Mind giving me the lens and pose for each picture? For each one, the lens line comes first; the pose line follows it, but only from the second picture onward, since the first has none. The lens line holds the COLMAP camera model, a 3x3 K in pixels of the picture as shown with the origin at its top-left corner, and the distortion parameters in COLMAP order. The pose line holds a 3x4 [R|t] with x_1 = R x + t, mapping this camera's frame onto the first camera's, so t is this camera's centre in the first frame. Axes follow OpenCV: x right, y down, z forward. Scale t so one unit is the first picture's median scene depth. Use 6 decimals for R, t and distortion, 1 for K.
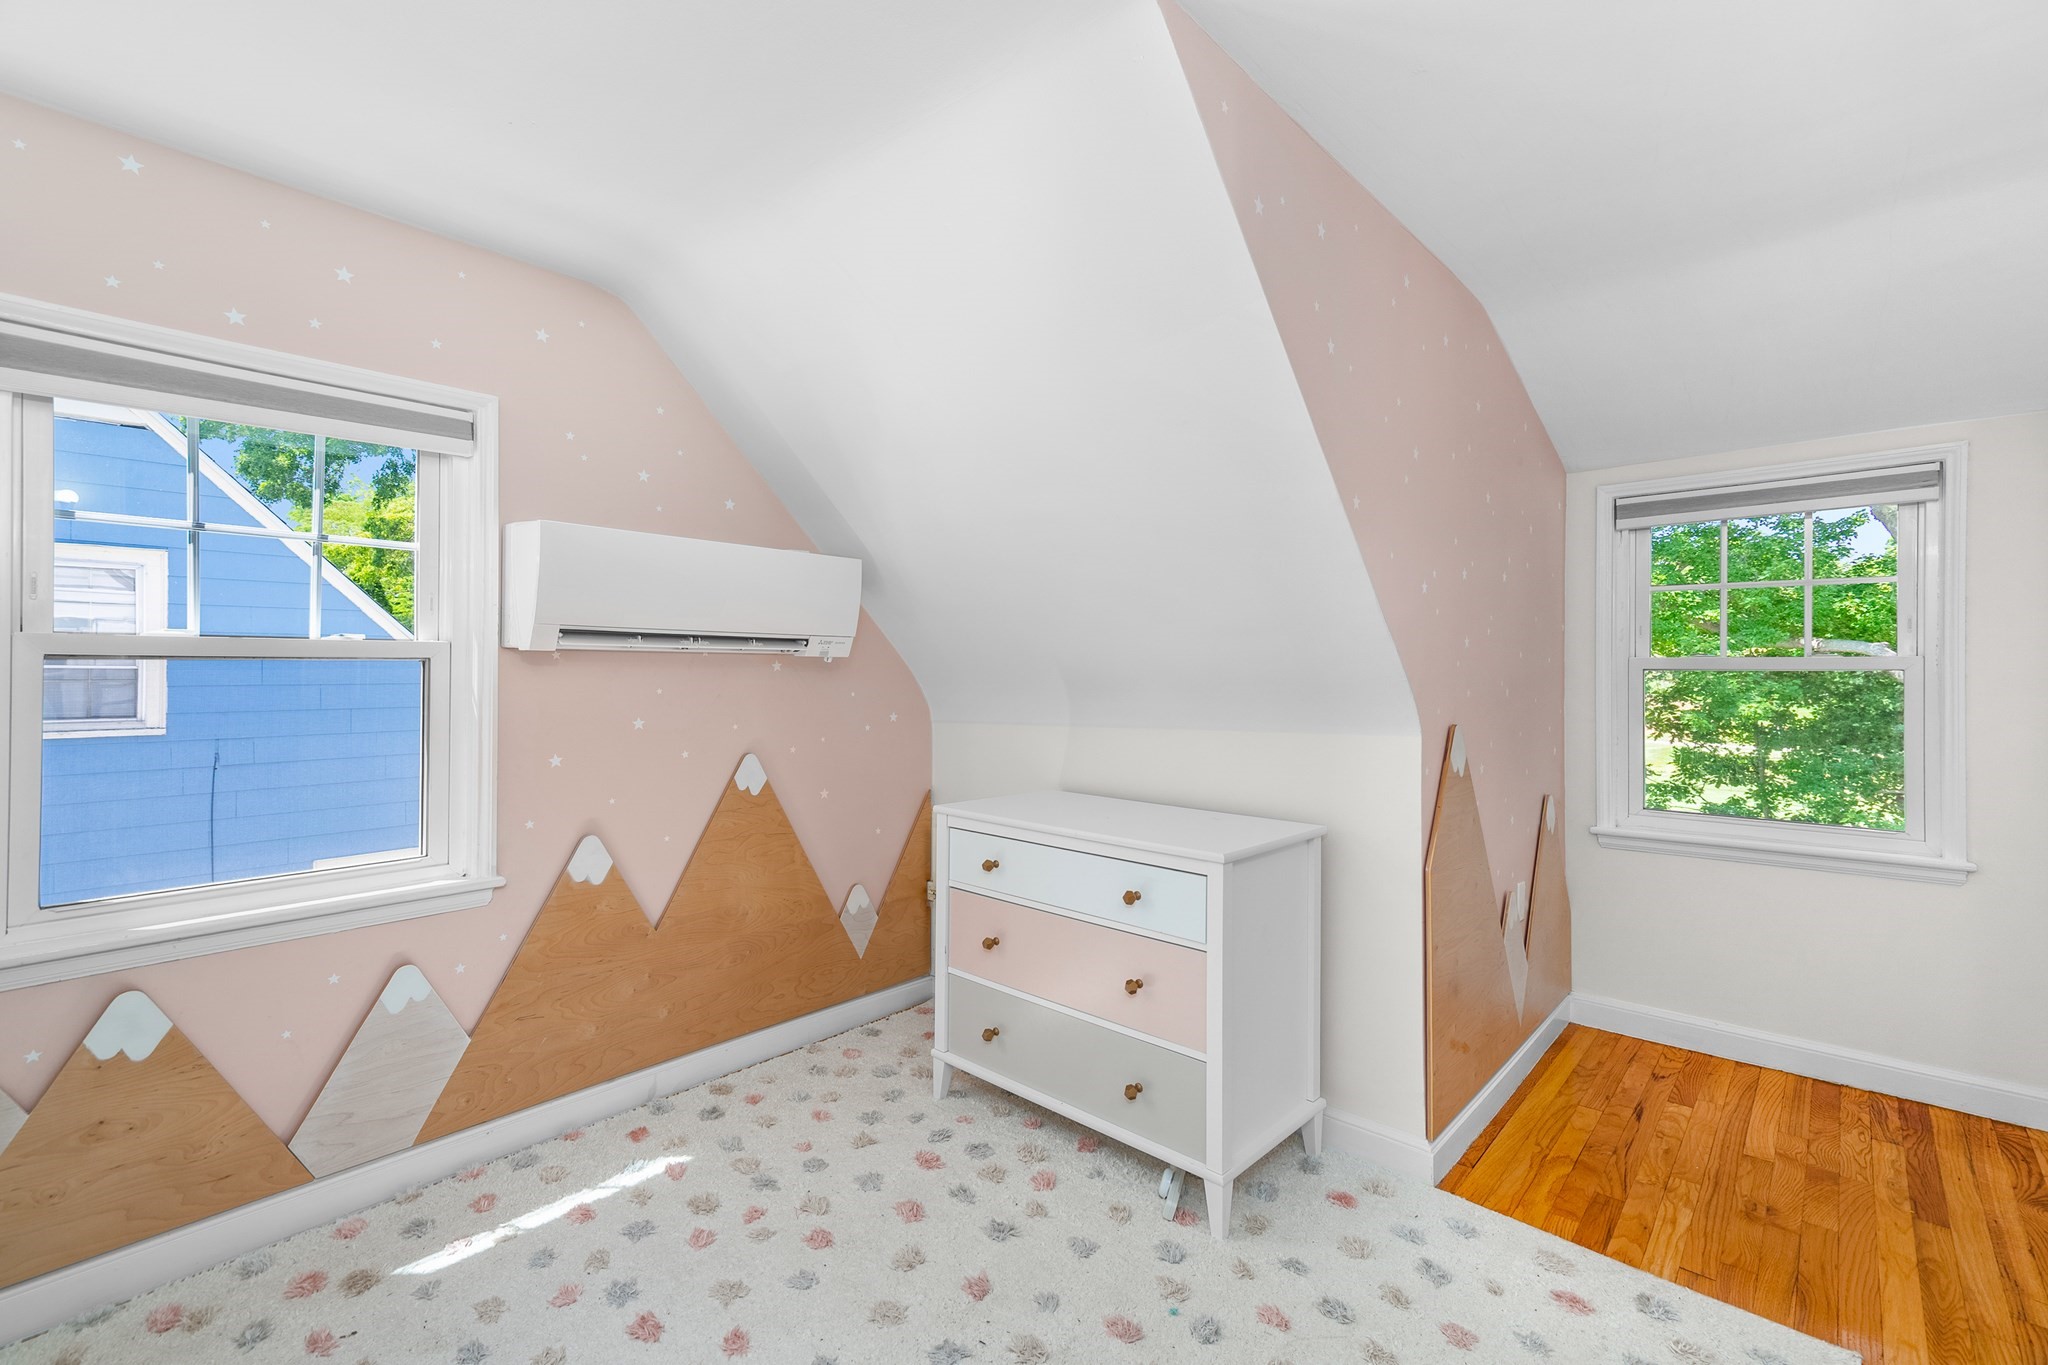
lens RADIAL K [[901.4, 0, 1026.2], [0, 901.4, 676.6], [0, 0, 1]] dist [0.021539, -0.000061]
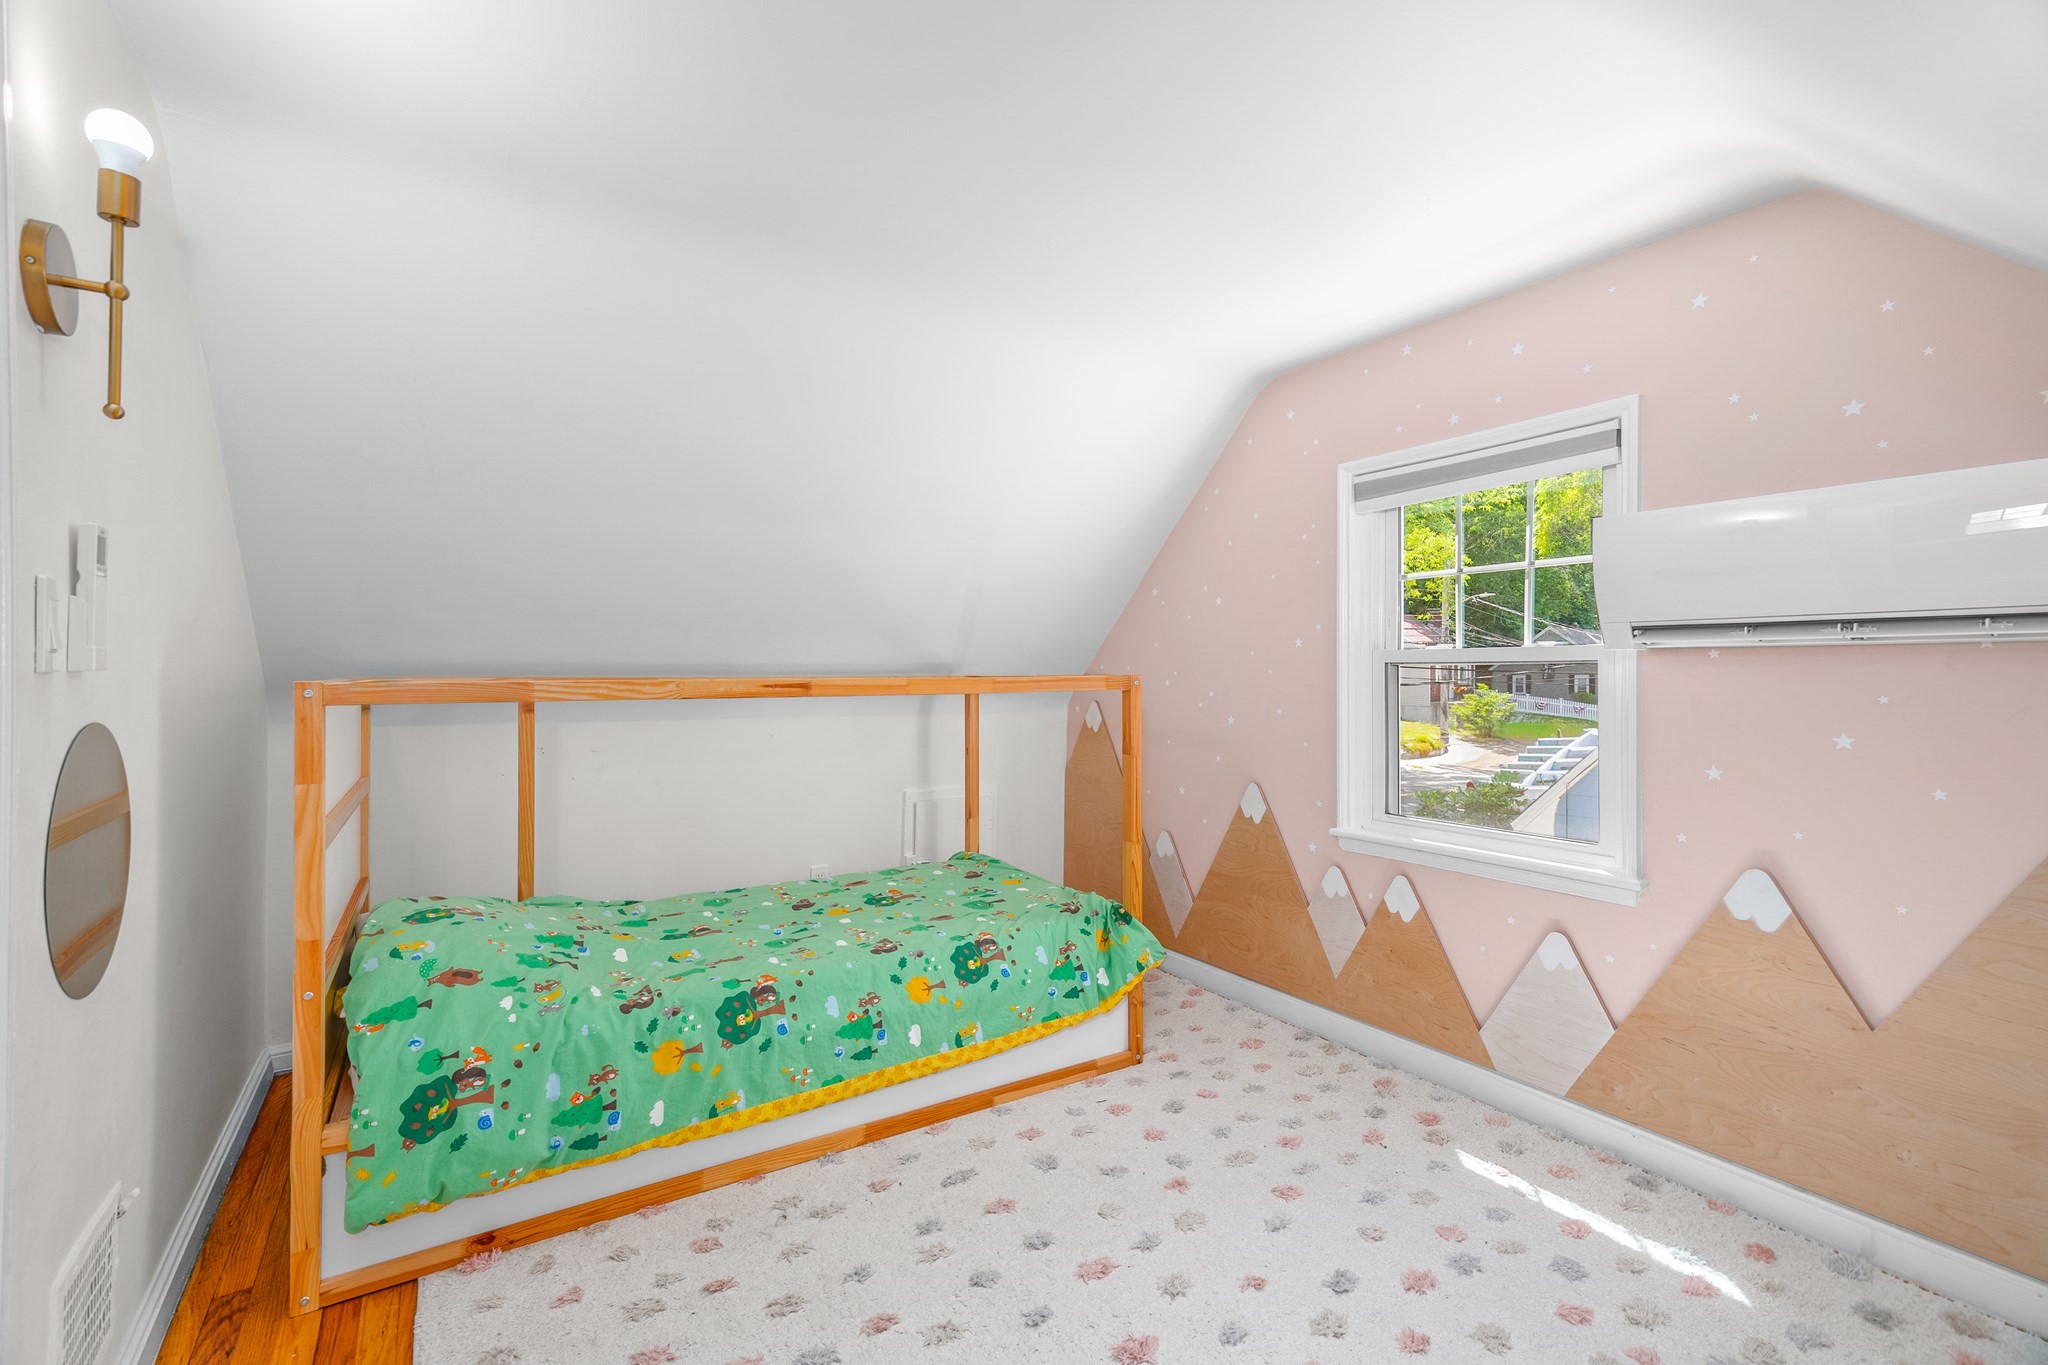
lens RADIAL K [[924.4, 0, 1018.3], [0, 924.4, 687.9], [0, 0, 1]] dist [0.024381, 0.000550]
pose [[-0.286413, 0.012791, -0.958021, 0.600533], [-0.000739, 0.999908, 0.013571, -0.002158], [0.958106, 0.004595, -0.286377, 0.670833]]
